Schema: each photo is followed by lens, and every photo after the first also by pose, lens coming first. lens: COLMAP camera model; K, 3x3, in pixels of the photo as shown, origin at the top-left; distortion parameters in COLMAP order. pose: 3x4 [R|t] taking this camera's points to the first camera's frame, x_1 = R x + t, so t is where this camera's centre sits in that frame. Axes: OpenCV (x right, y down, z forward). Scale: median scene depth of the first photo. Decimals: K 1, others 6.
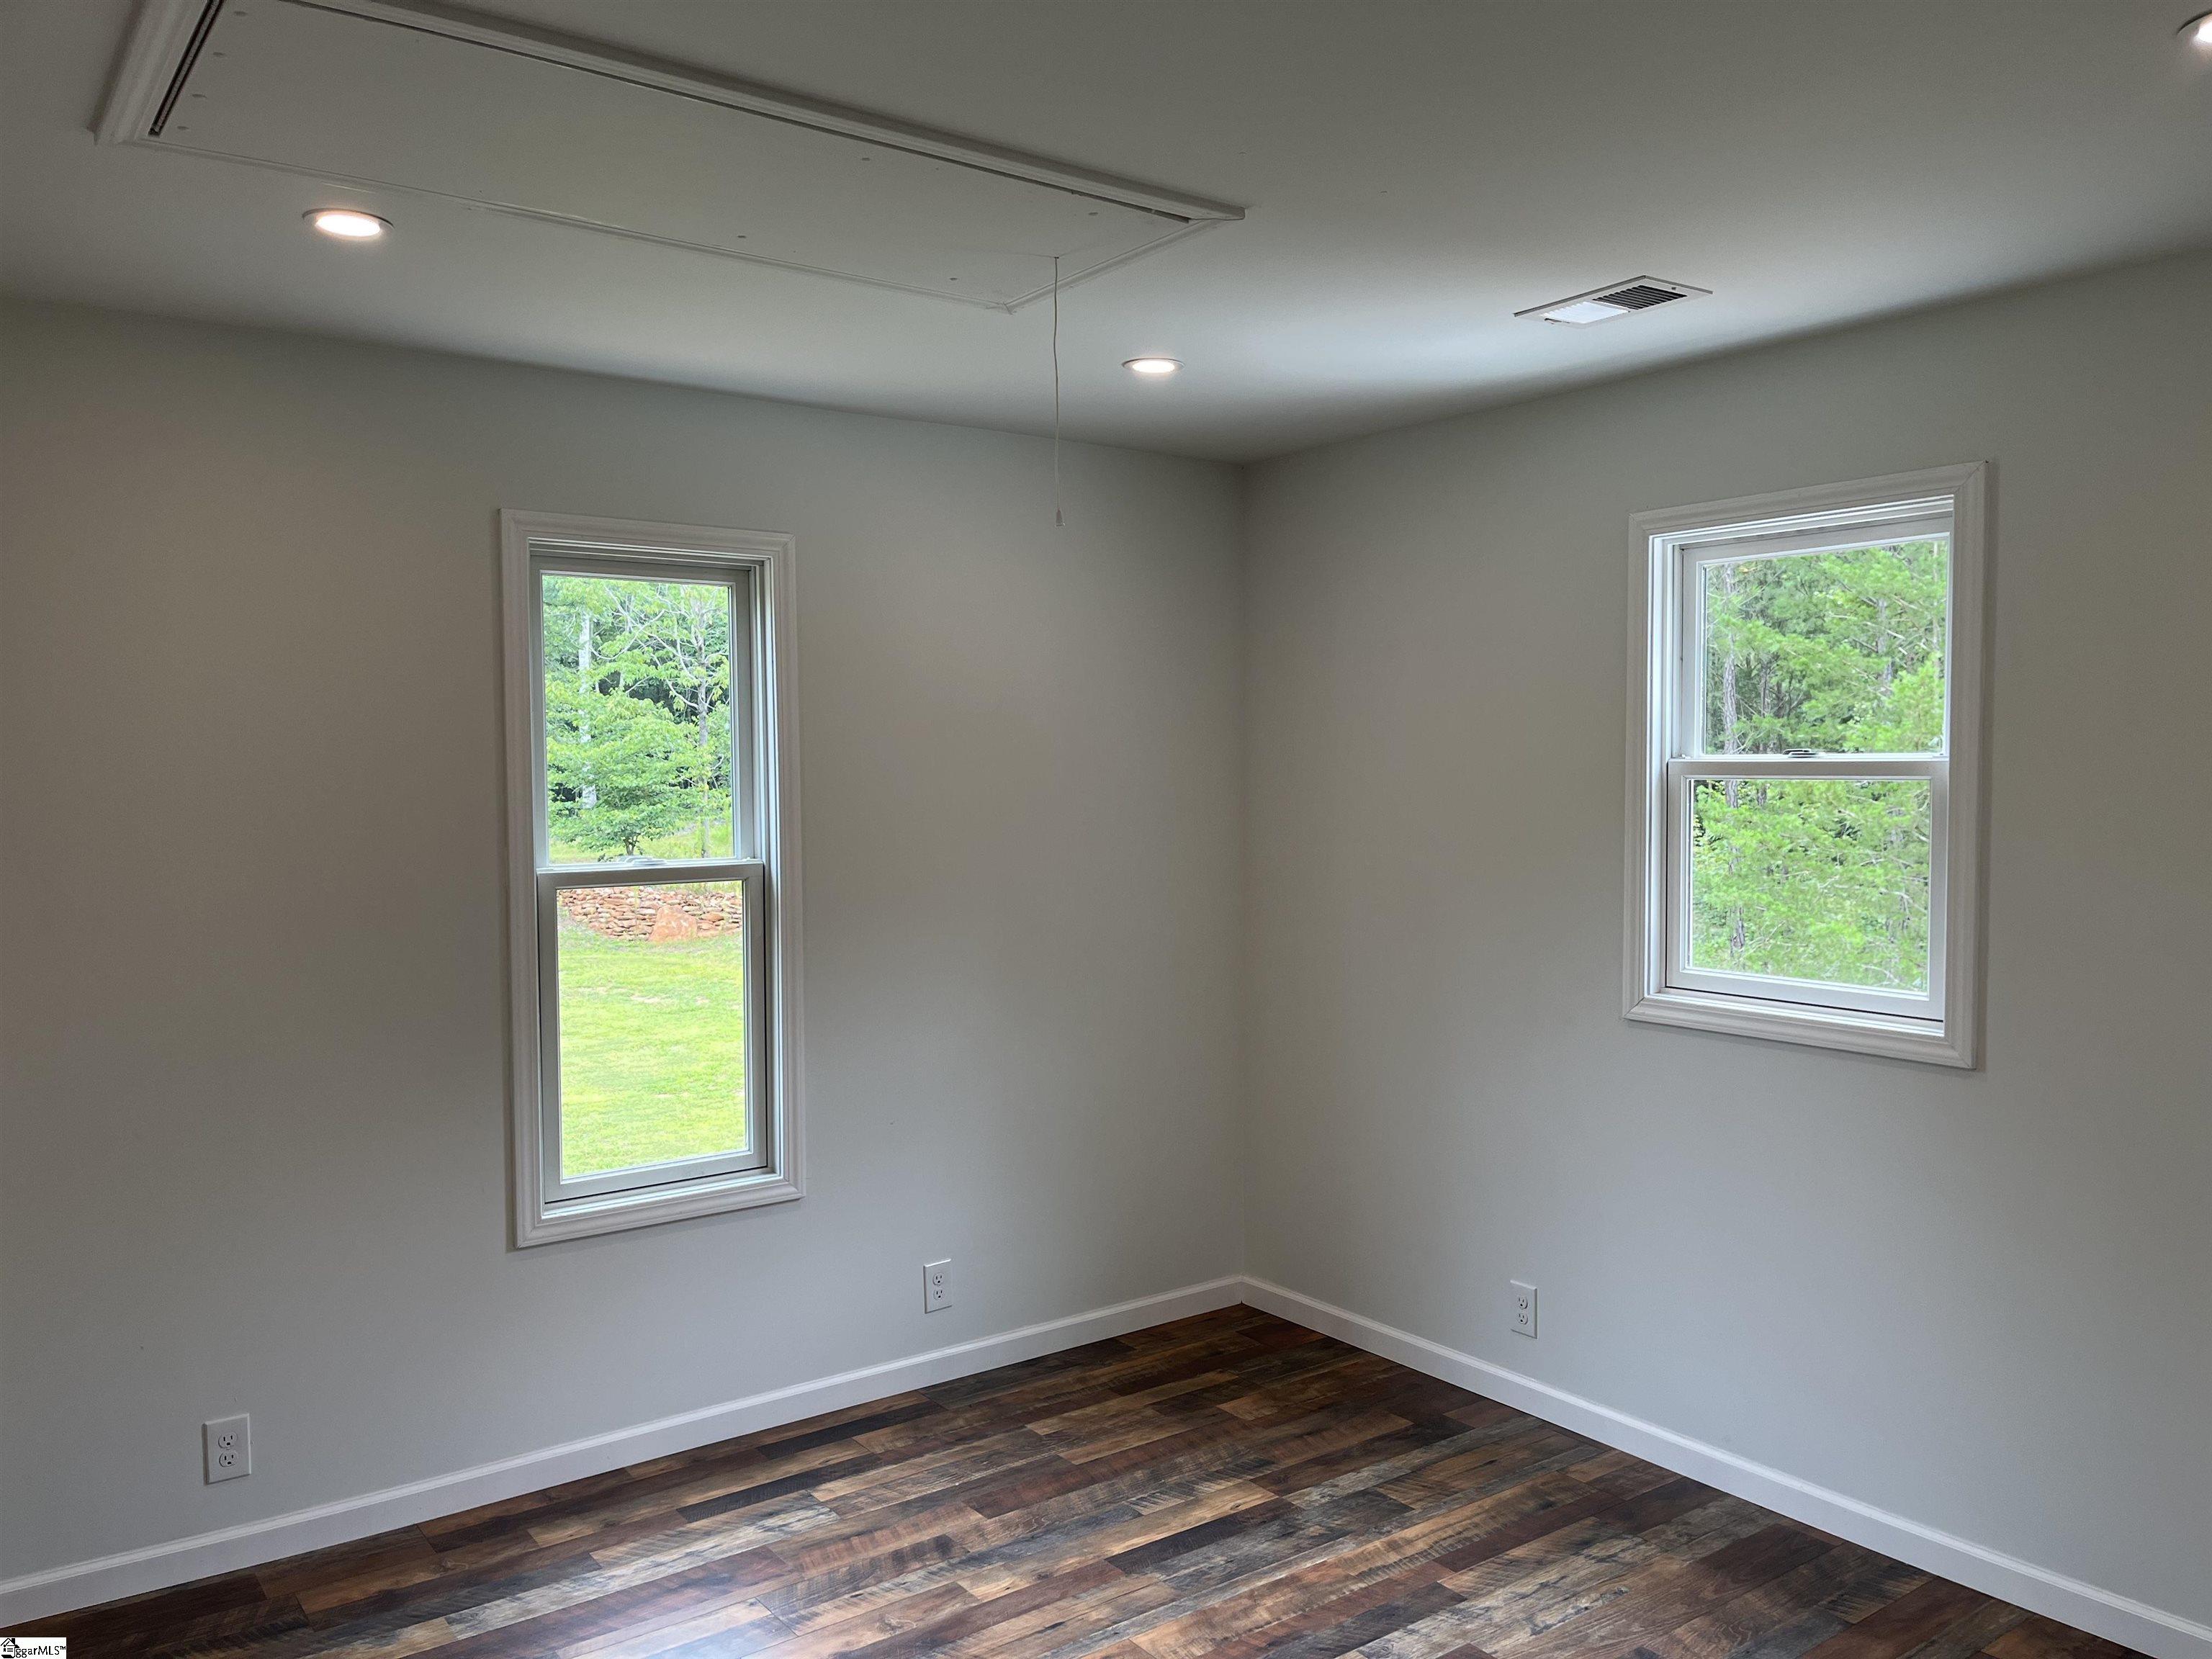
lens RADIAL K [[1674.3, 0, 1115.7], [0, 1674.3, 848.2], [0, 0, 1]] dist [0.061382, -0.079398]
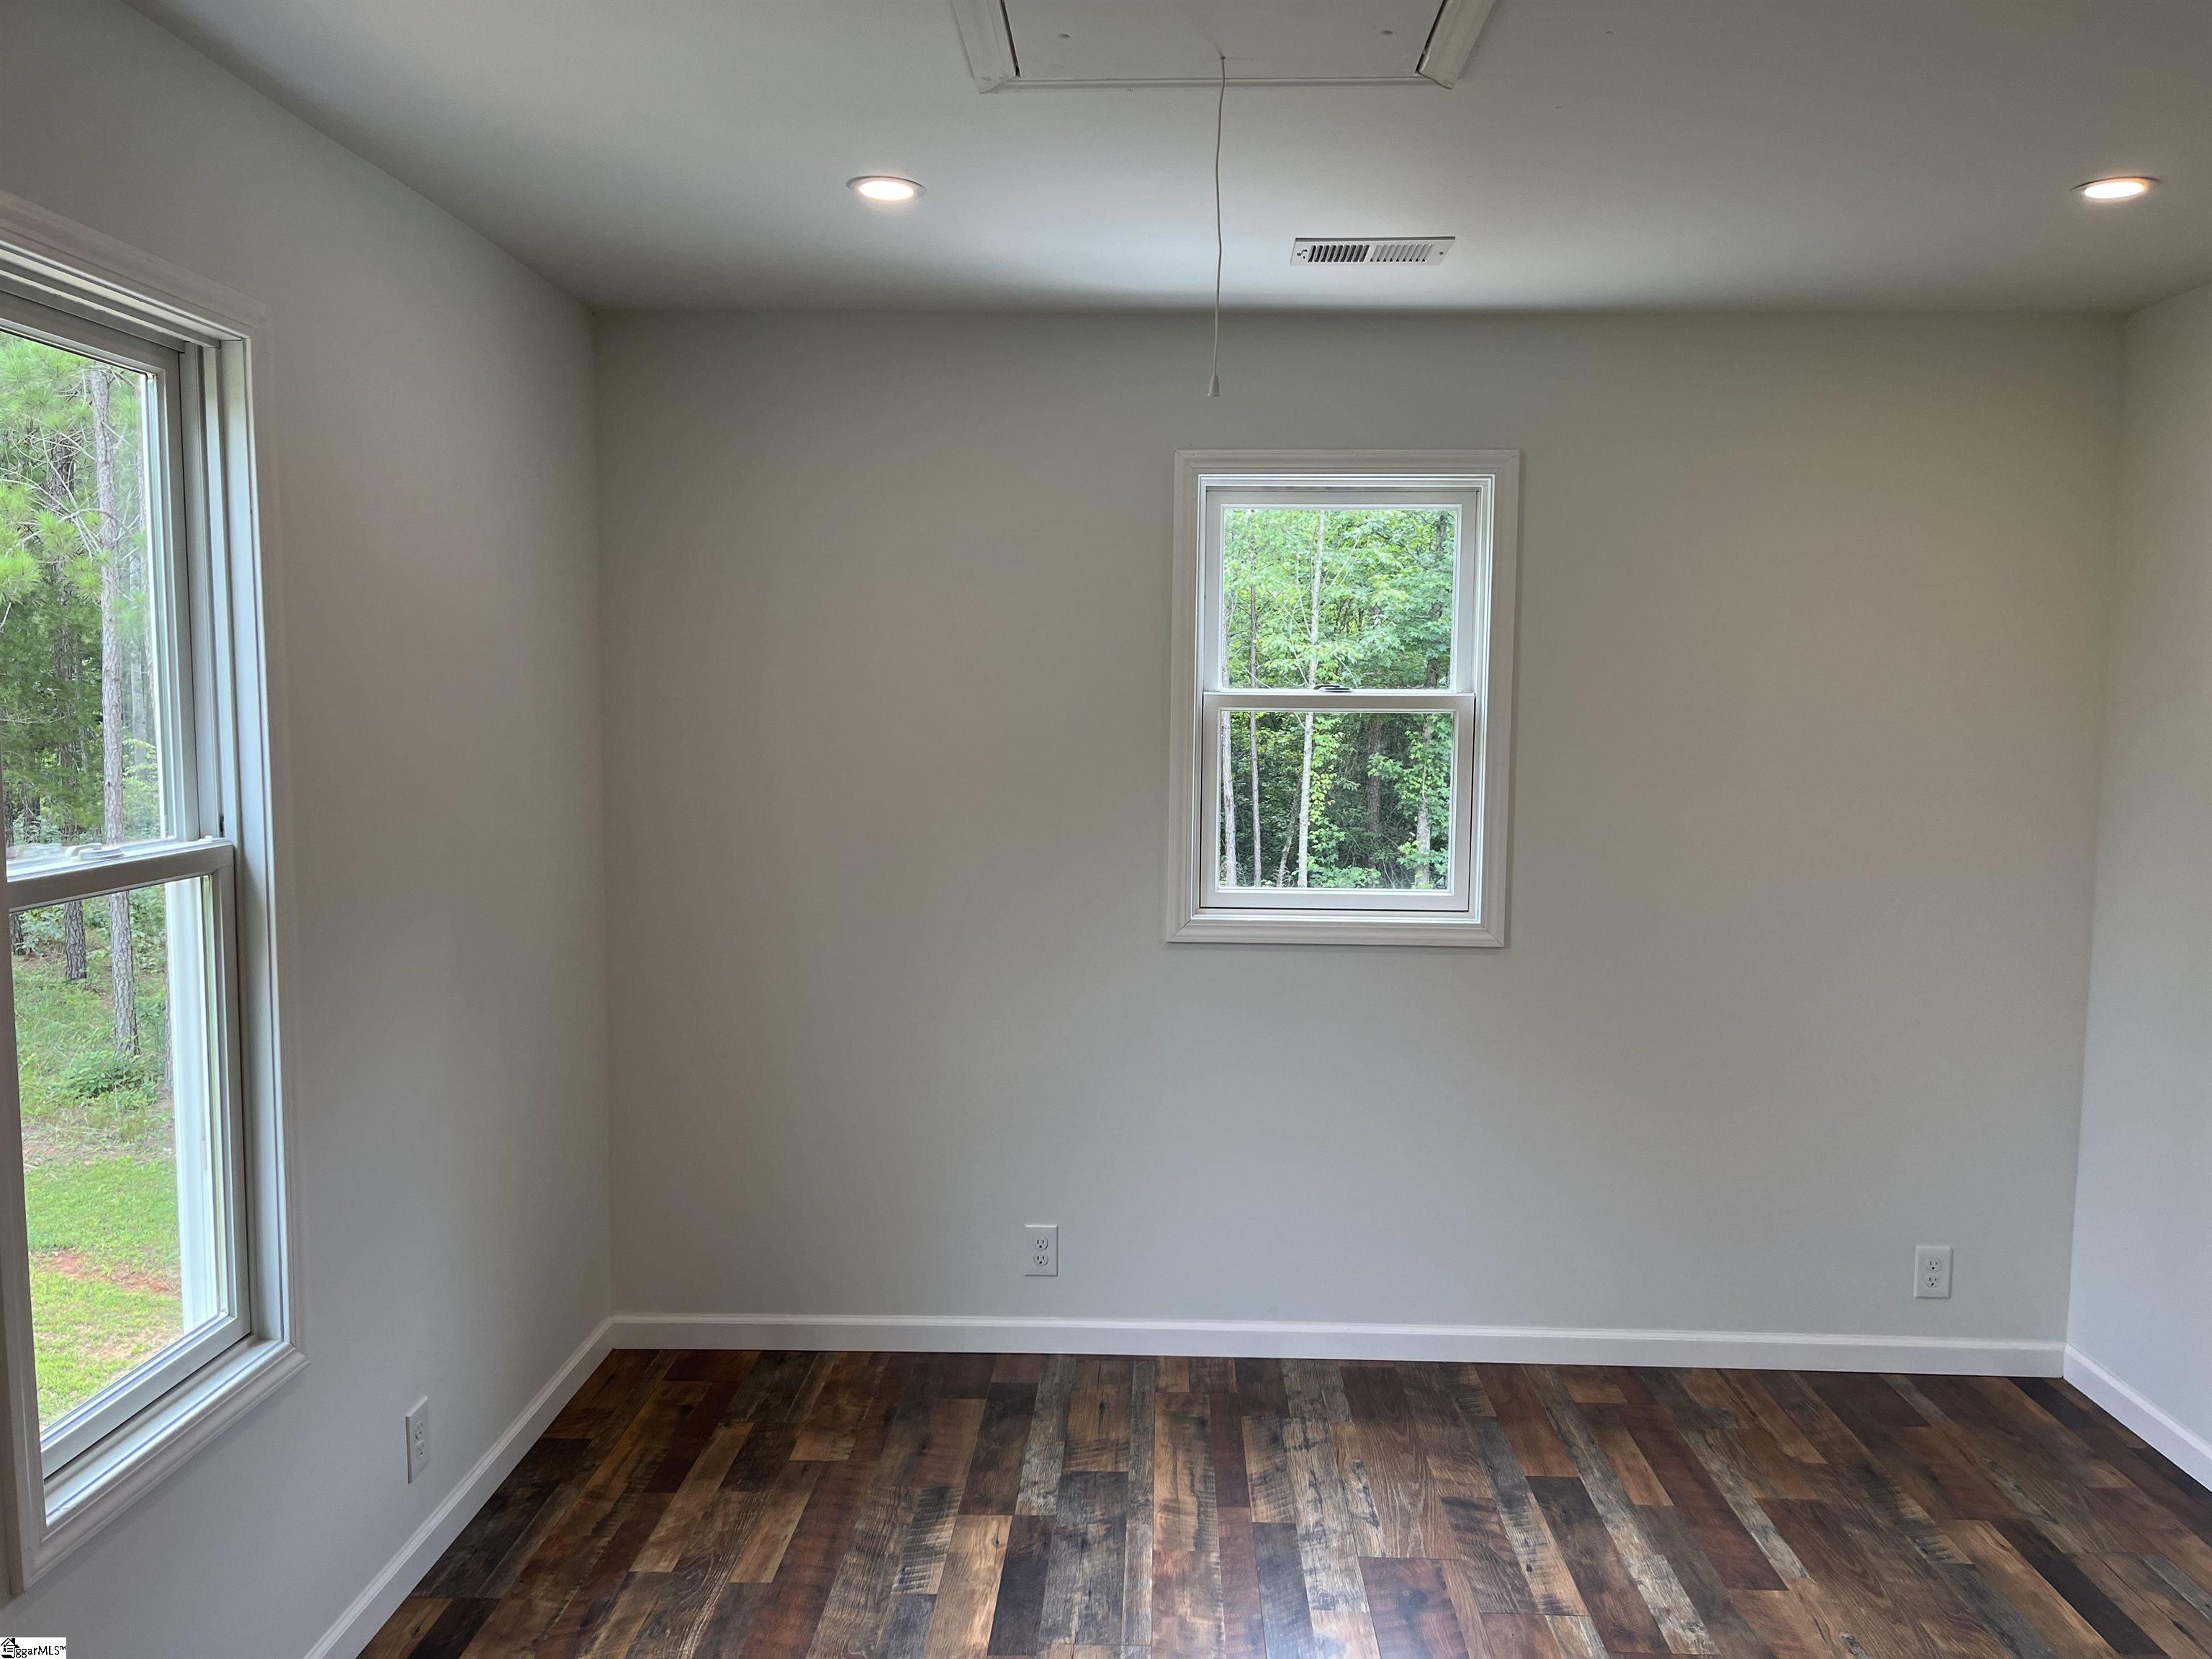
lens RADIAL K [[1674.3, 0, 1124.9], [0, 1674.3, 844.0], [0, 0, 1]] dist [0.061382, -0.079398]
pose [[0.613888, -0.060311, 0.787086, -0.528224], [0.029086, 0.998128, 0.053796, -0.015592], [-0.788857, -0.010132, 0.614494, 0.393890]]
